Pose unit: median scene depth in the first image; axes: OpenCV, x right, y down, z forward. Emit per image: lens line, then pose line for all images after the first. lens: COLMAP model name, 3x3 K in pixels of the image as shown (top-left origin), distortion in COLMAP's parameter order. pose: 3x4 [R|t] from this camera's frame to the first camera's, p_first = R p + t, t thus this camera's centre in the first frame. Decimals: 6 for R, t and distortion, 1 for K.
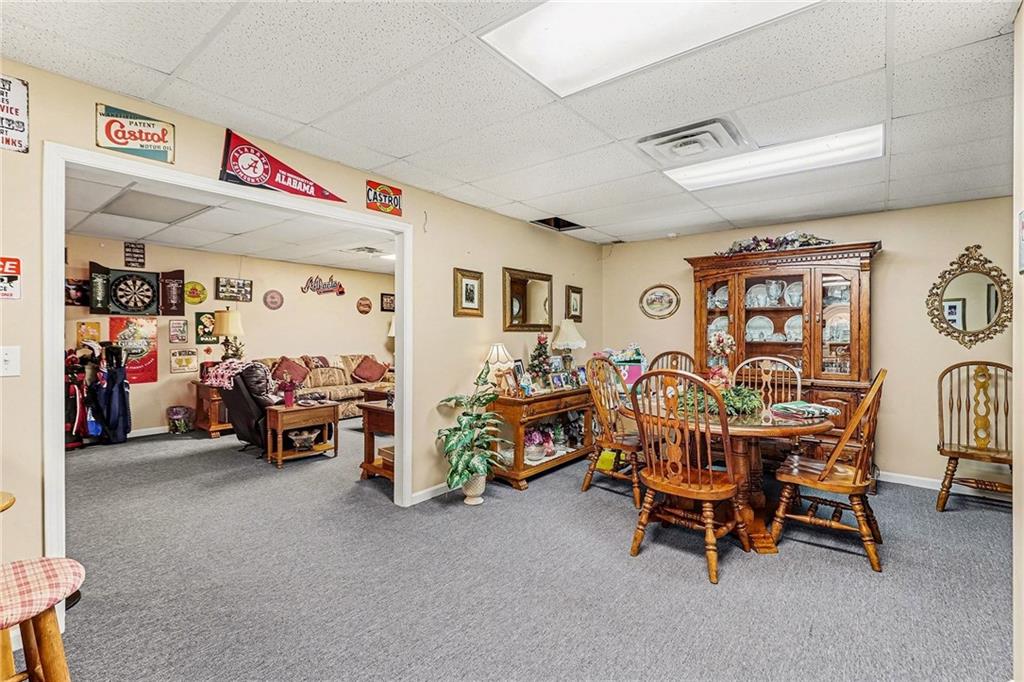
lens RADIAL K [[467.1, 0, 509.7], [0, 467.1, 339.1], [0, 0, 1]] dist [0.001838, 0.000073]
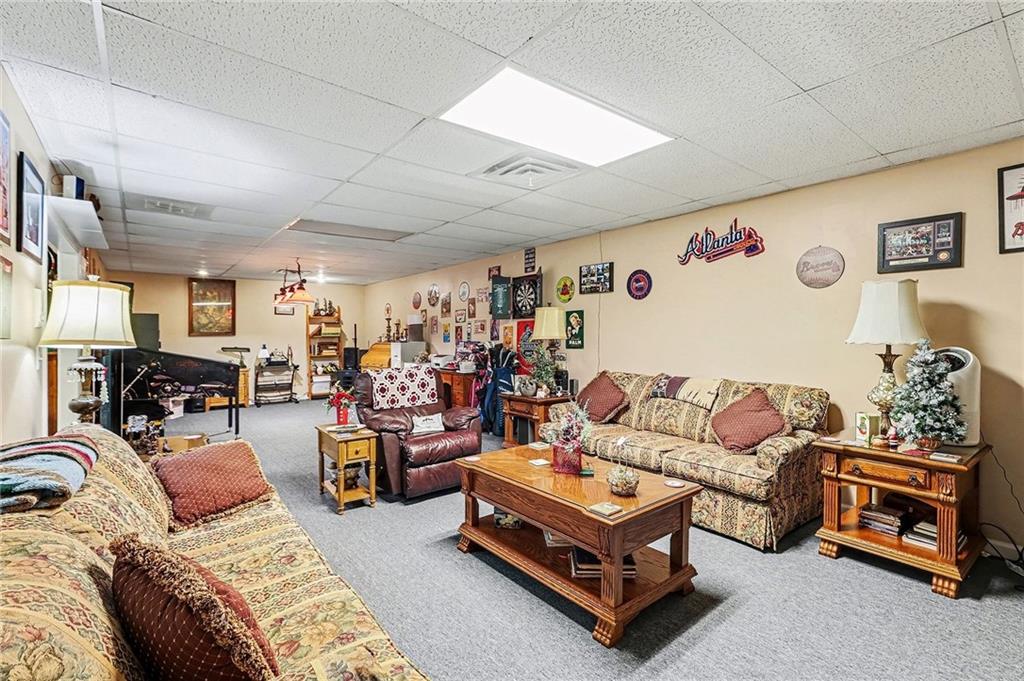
lens RADIAL K [[467.1, 0, 511.2], [0, 467.1, 336.3], [0, 0, 1]] dist [0.001838, 0.000073]
pose [[-0.204483, 0.004487, -0.978860, 0.194261], [-0.002176, 0.999985, 0.005038, -0.015336], [0.978868, 0.003160, -0.204470, 1.059179]]
